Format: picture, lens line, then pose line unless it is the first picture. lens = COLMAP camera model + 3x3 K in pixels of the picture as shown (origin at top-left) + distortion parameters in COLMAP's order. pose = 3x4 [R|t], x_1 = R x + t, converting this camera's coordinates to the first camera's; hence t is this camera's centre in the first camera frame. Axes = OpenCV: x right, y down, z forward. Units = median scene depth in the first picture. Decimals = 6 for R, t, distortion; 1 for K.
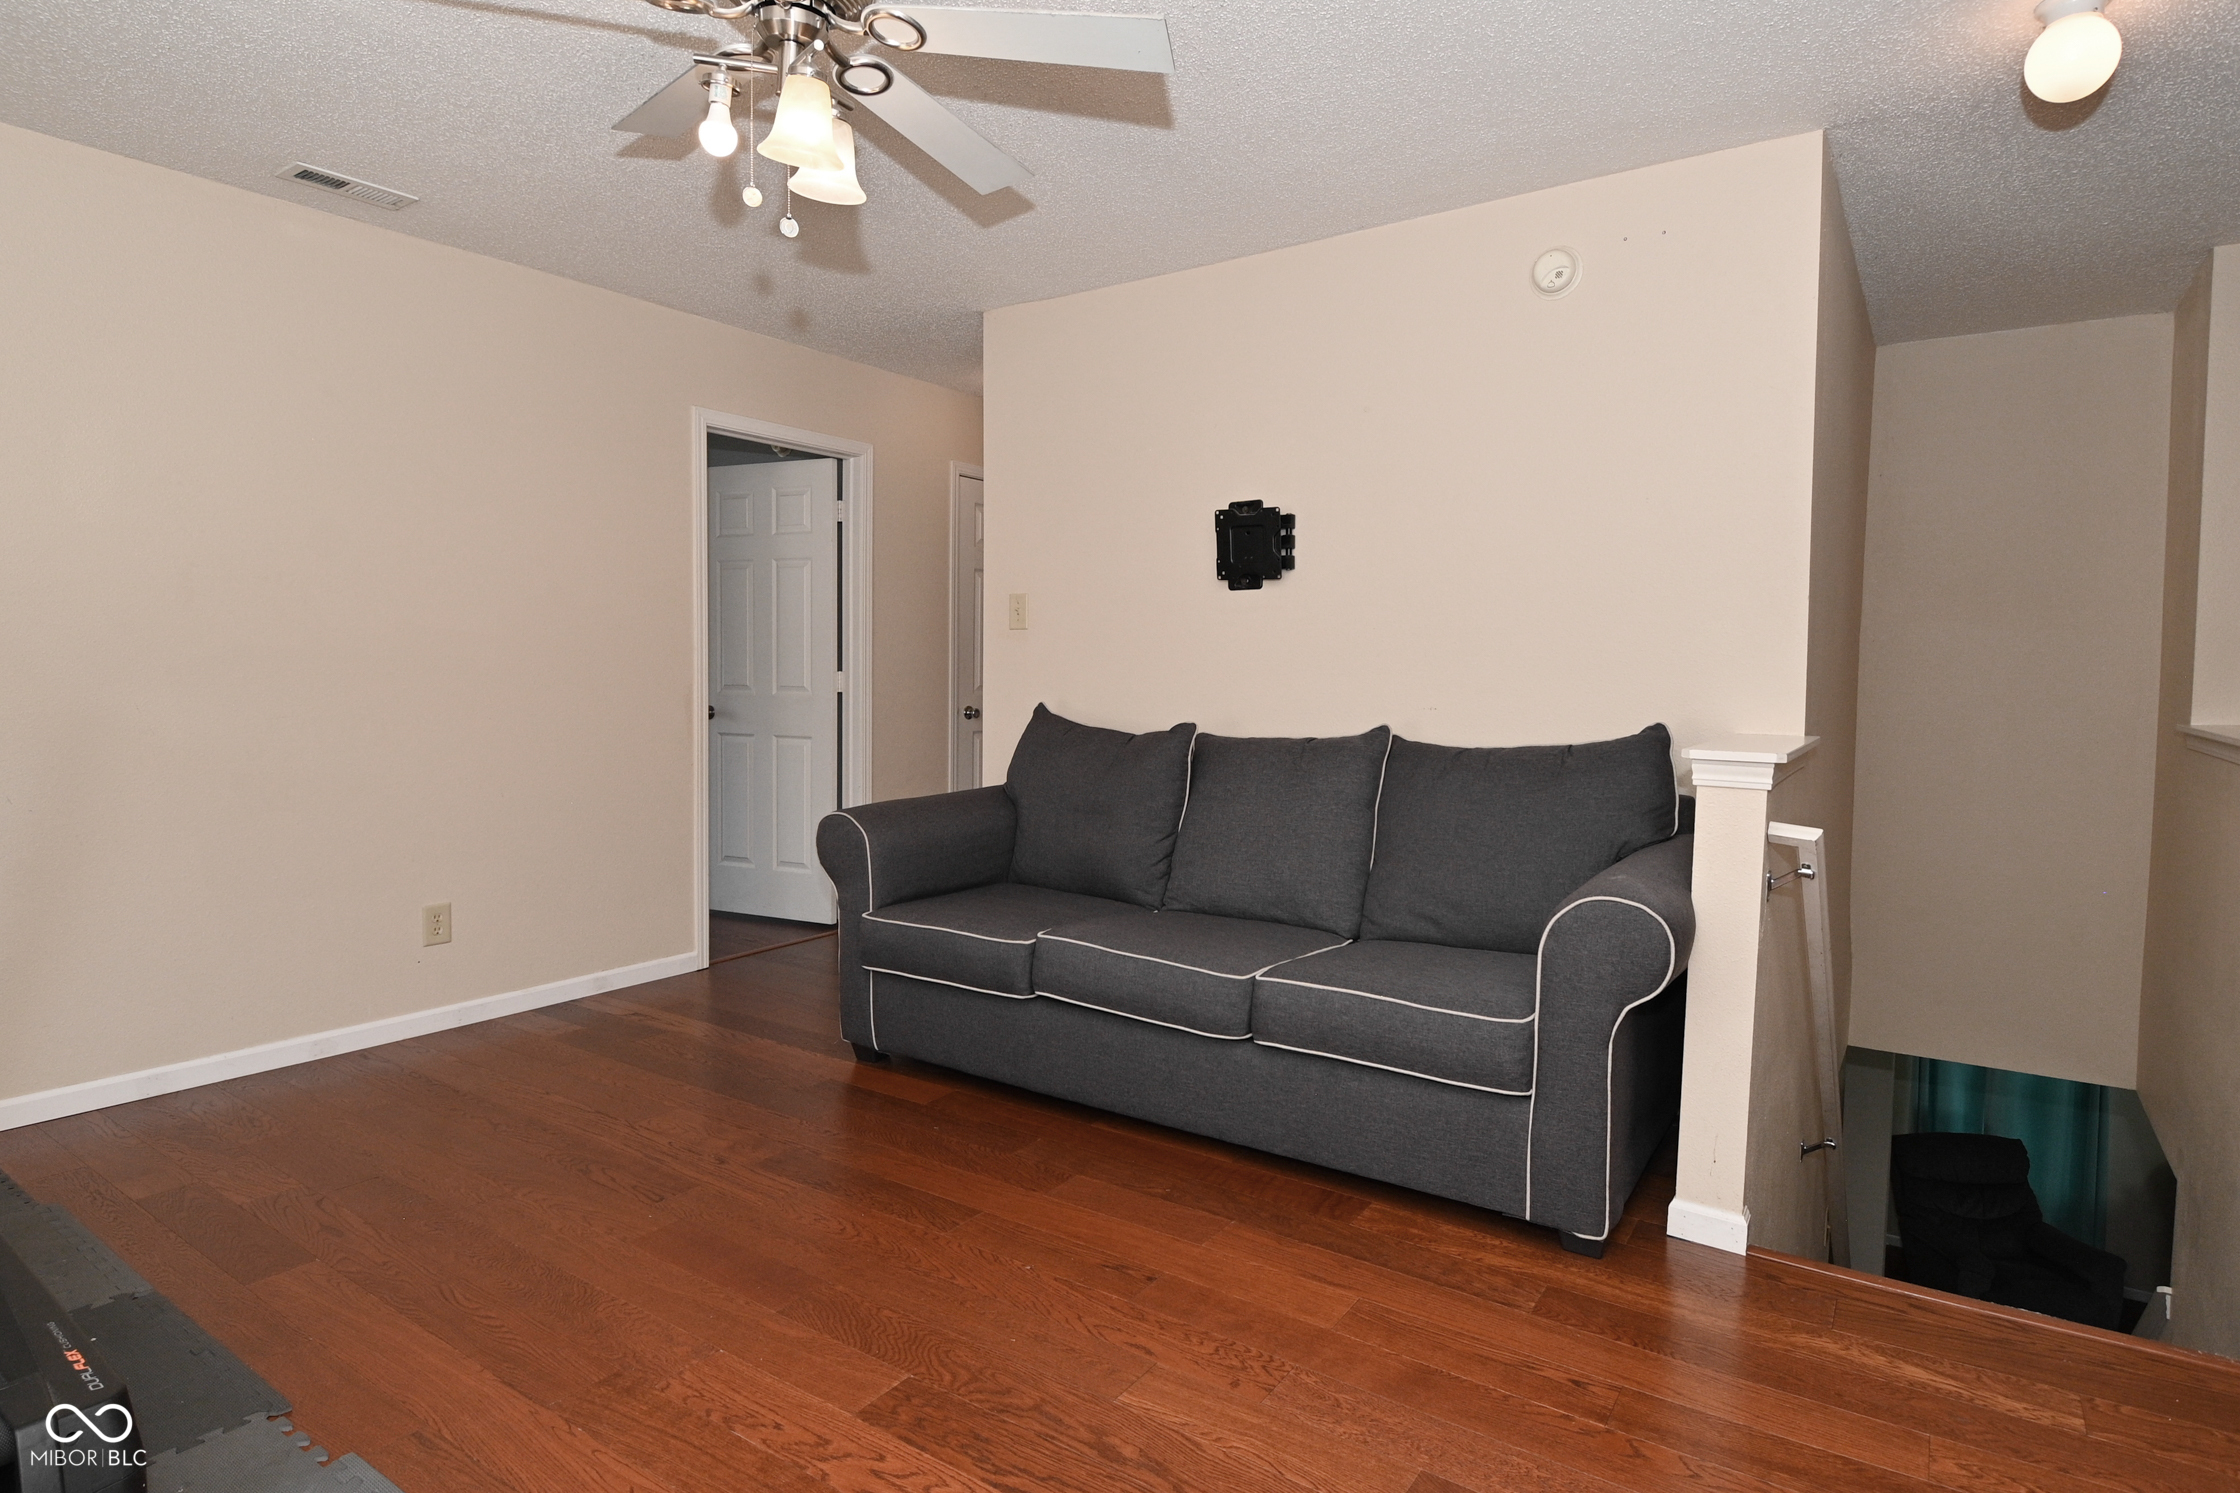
lens RADIAL K [[1182.1, 0, 1124.9], [0, 1182.1, 724.1], [0, 0, 1]] dist [0.018294, -0.029655]
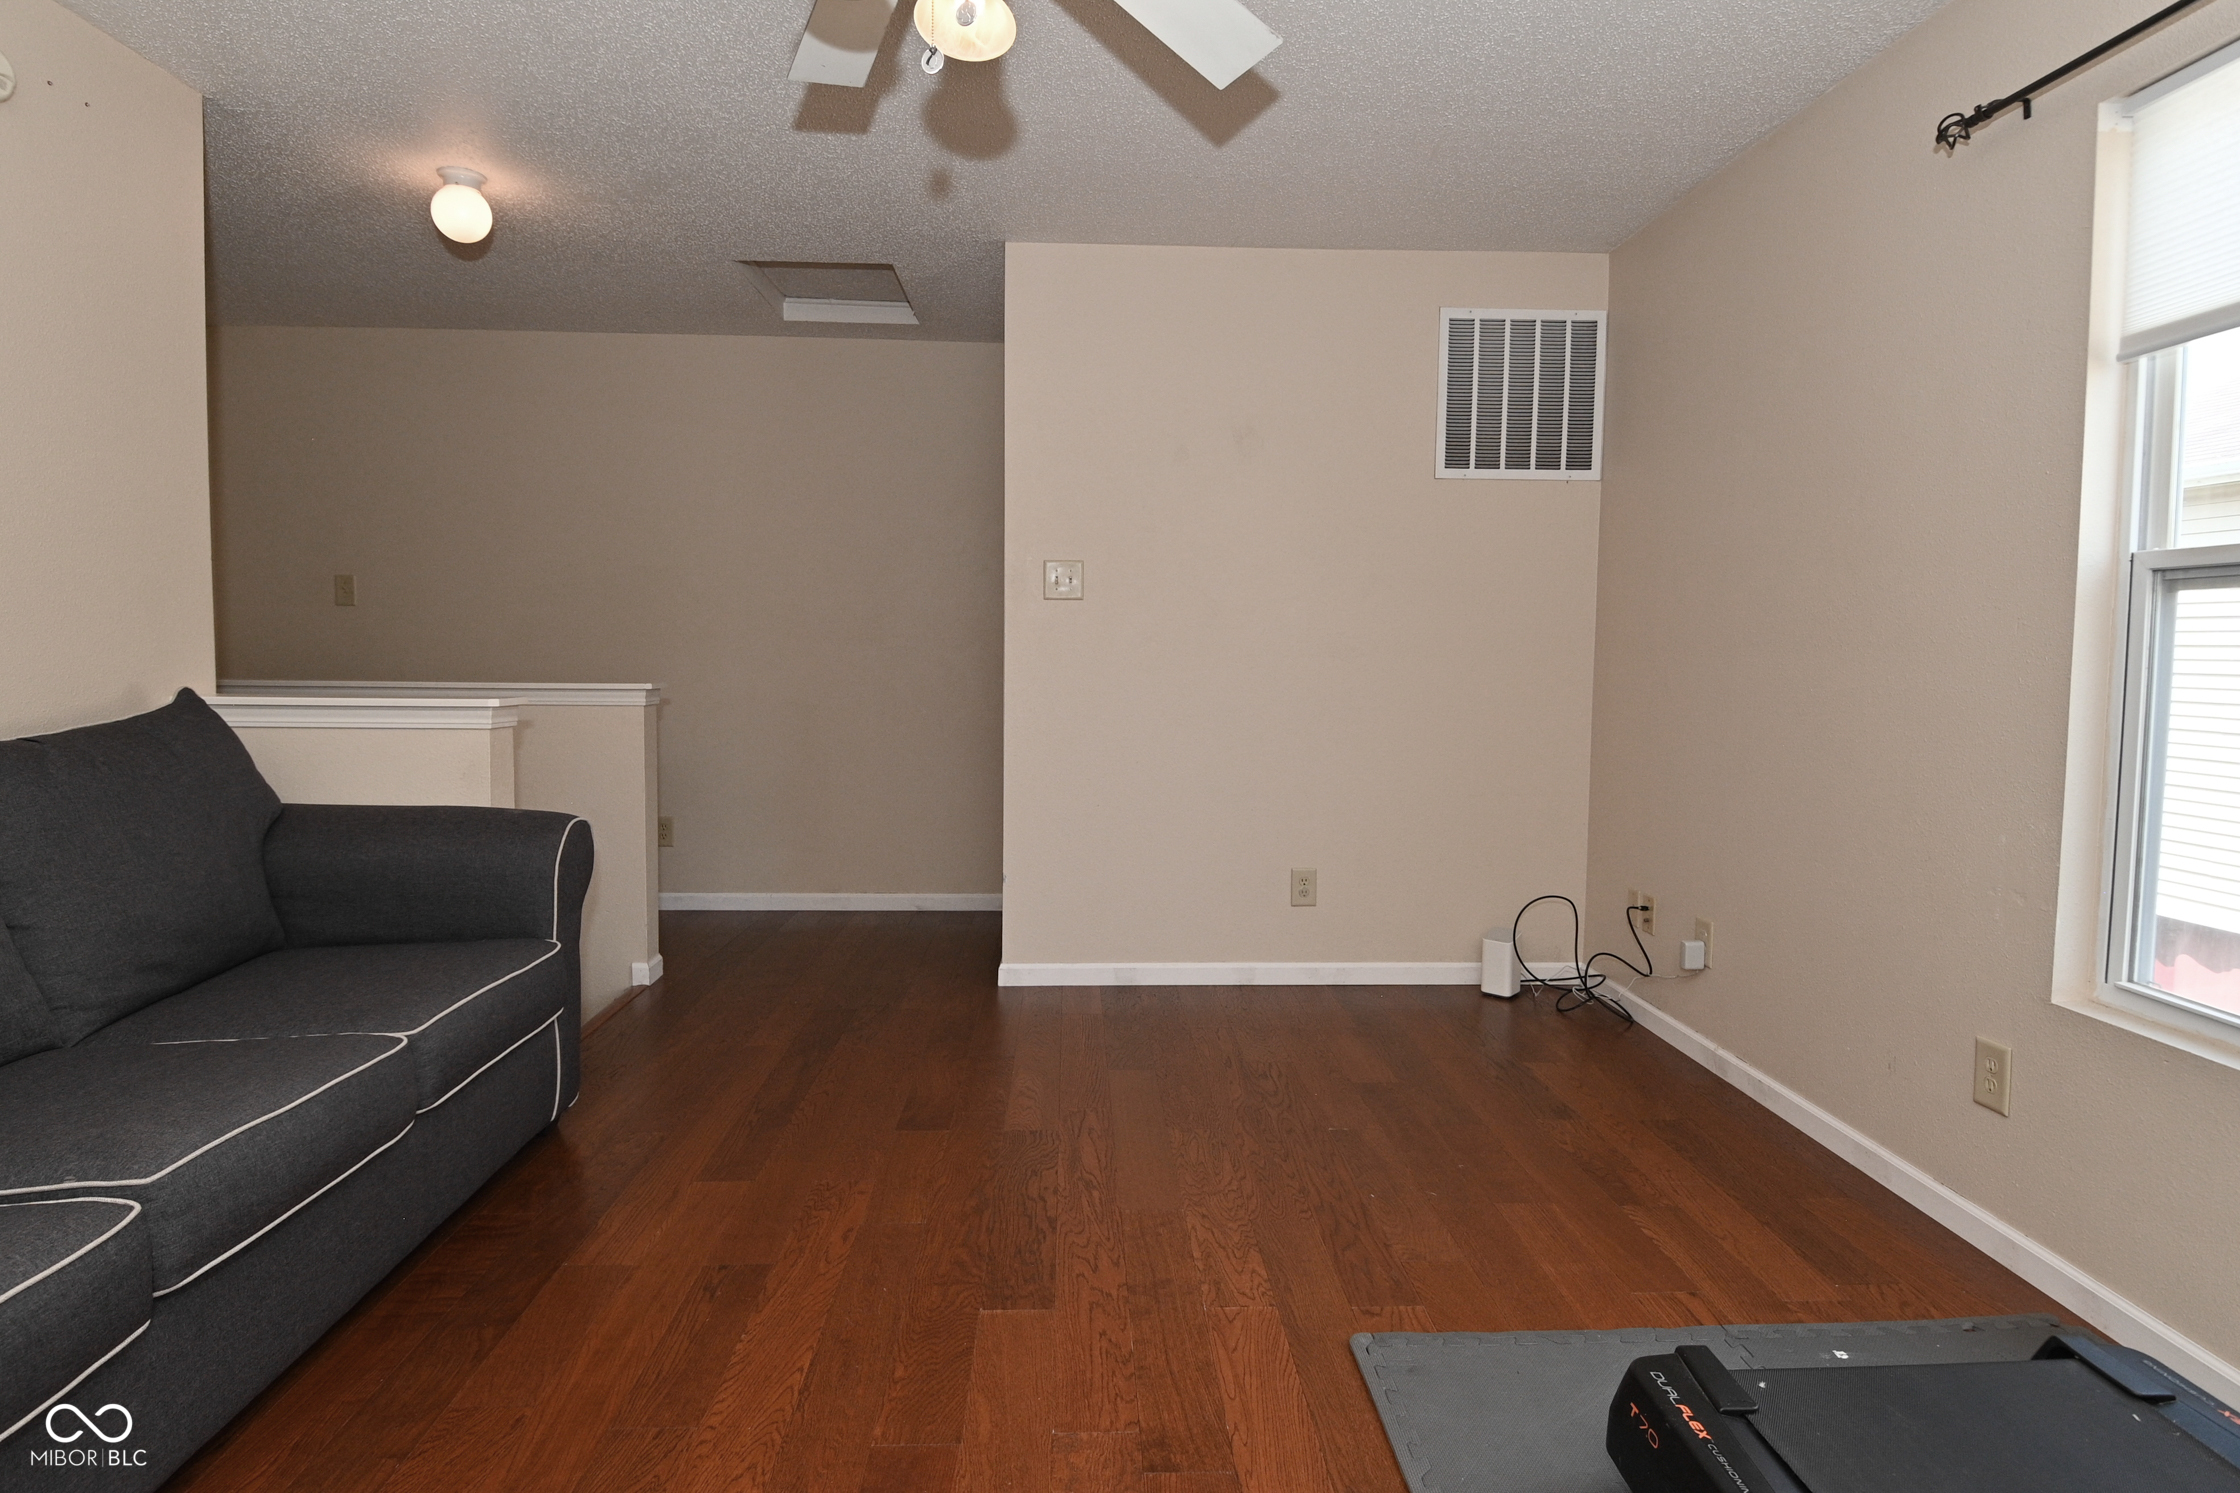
lens RADIAL K [[1182.1, 0, 1124.9], [0, 1182.1, 724.1], [0, 0, 1]] dist [0.018294, -0.029655]
pose [[-0.603336, -0.065788, 0.794769, -0.996166], [0.017499, 0.995259, 0.095668, -0.066014], [-0.797295, 0.071627, -0.599324, 1.397731]]
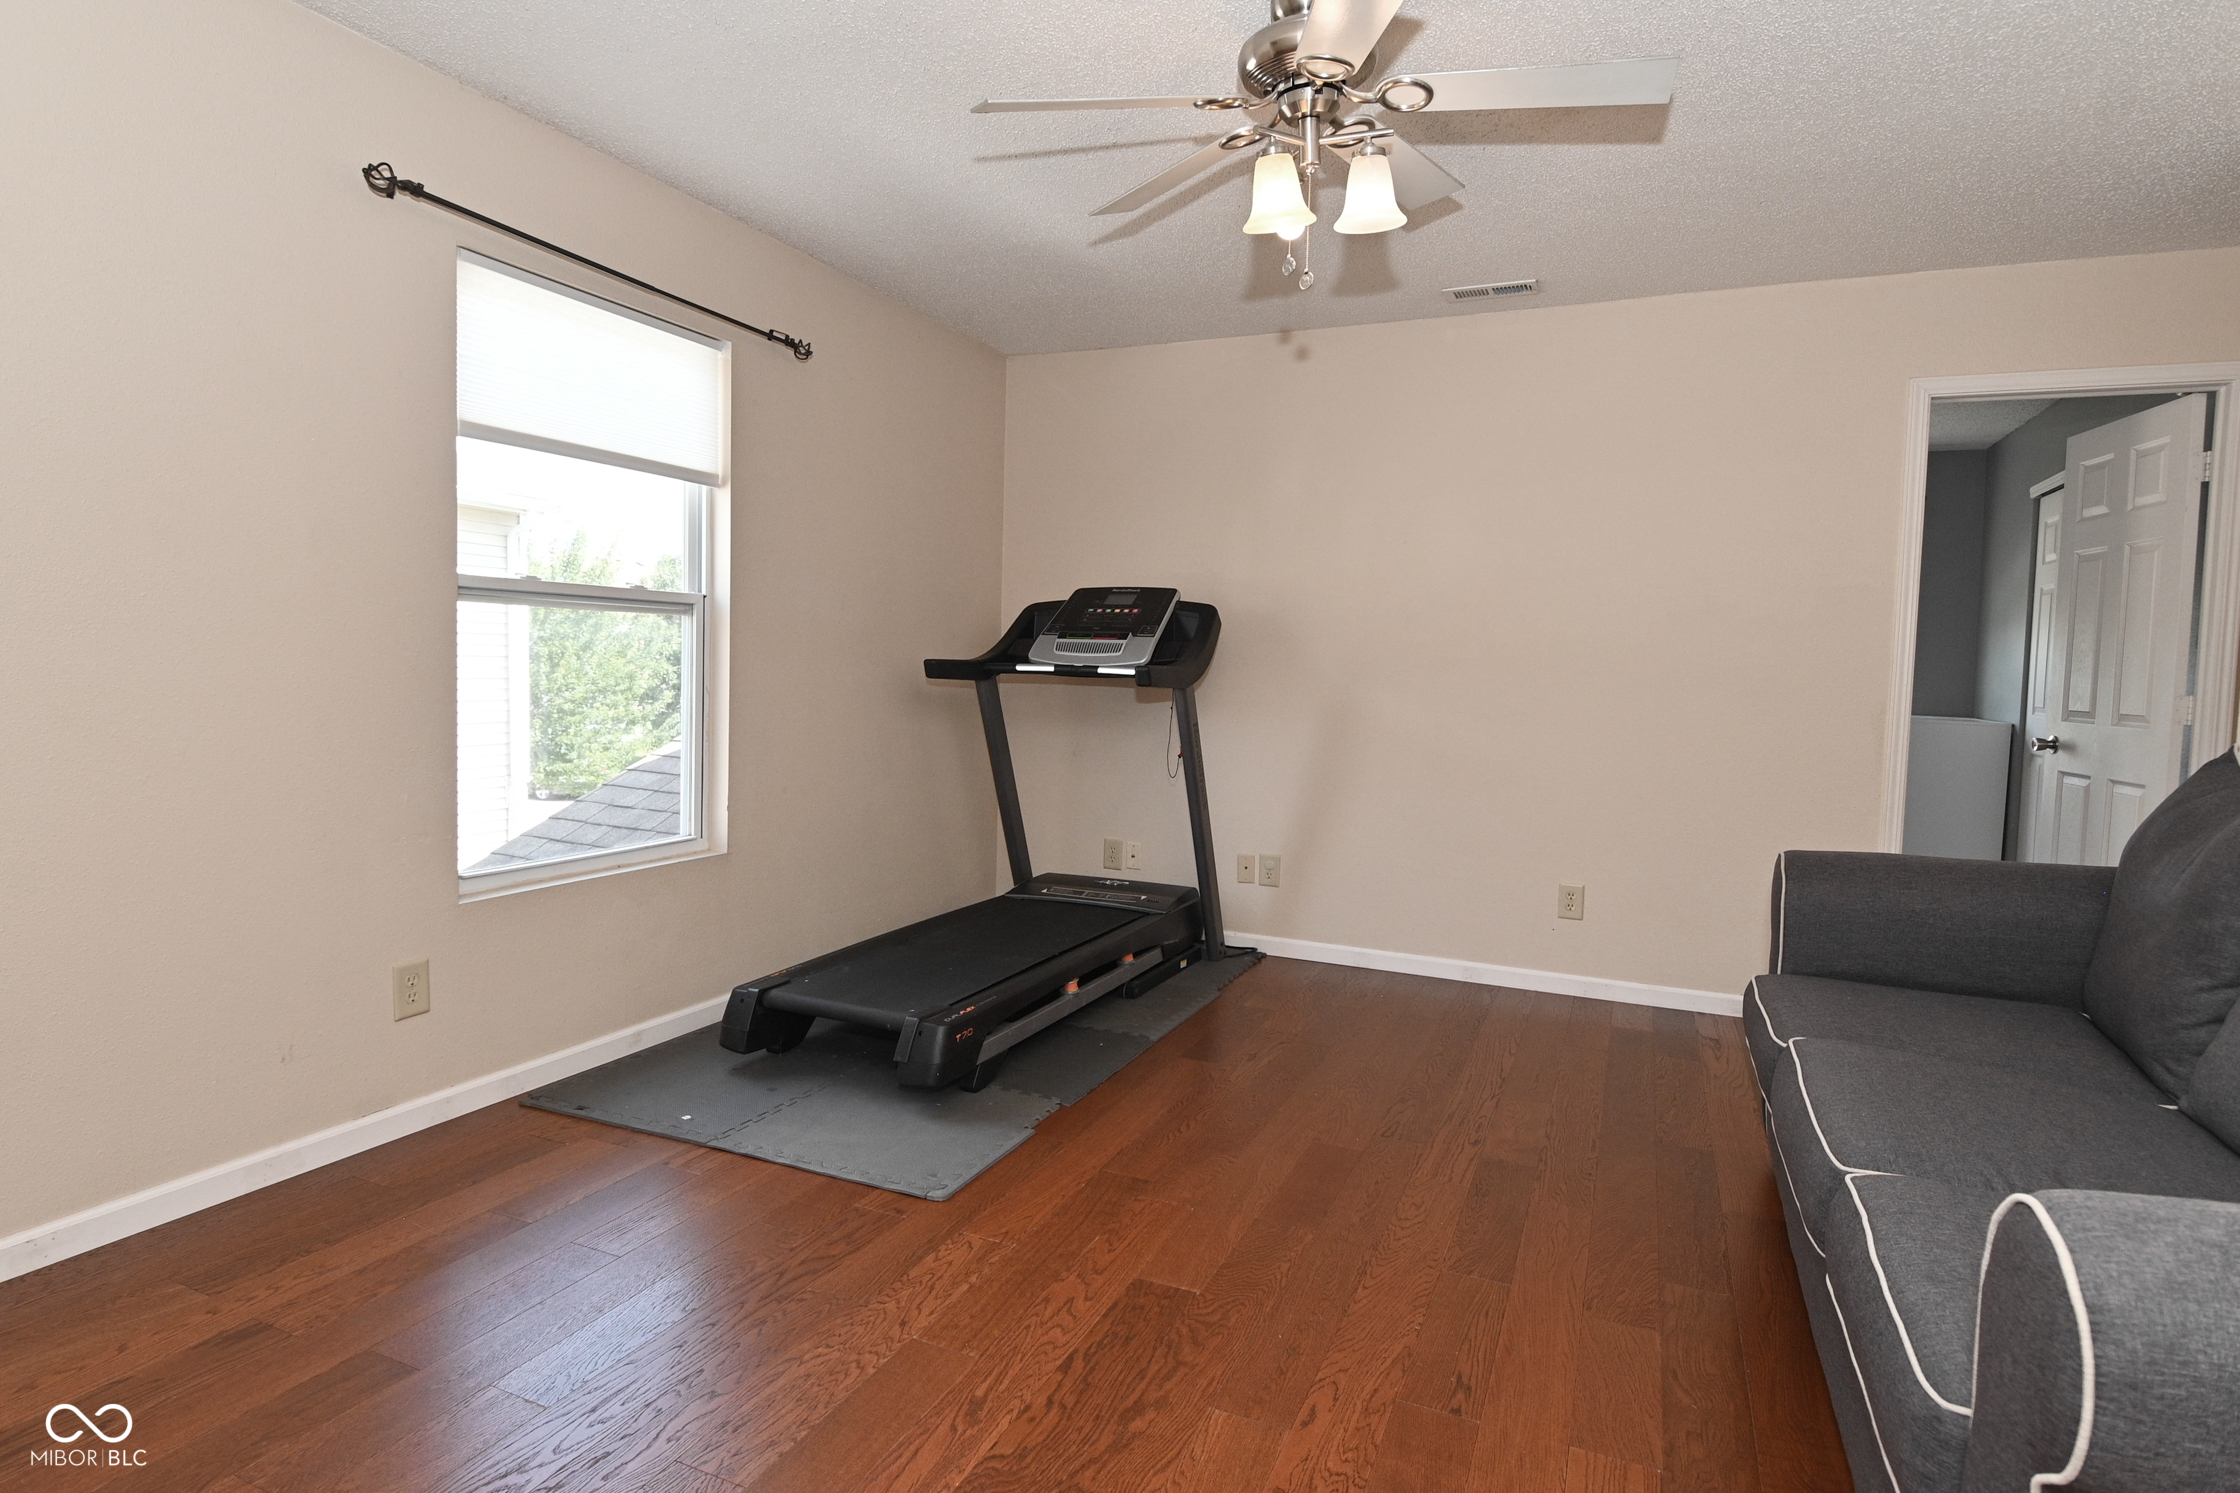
lens RADIAL K [[1182.1, 0, 1124.9], [0, 1182.1, 724.1], [0, 0, 1]] dist [0.018294, -0.029655]
pose [[0.187941, 0.047035, -0.981053, 0.830085], [-0.067630, 0.997102, 0.034849, -0.023502], [0.979849, 0.059799, 0.190577, 0.639589]]
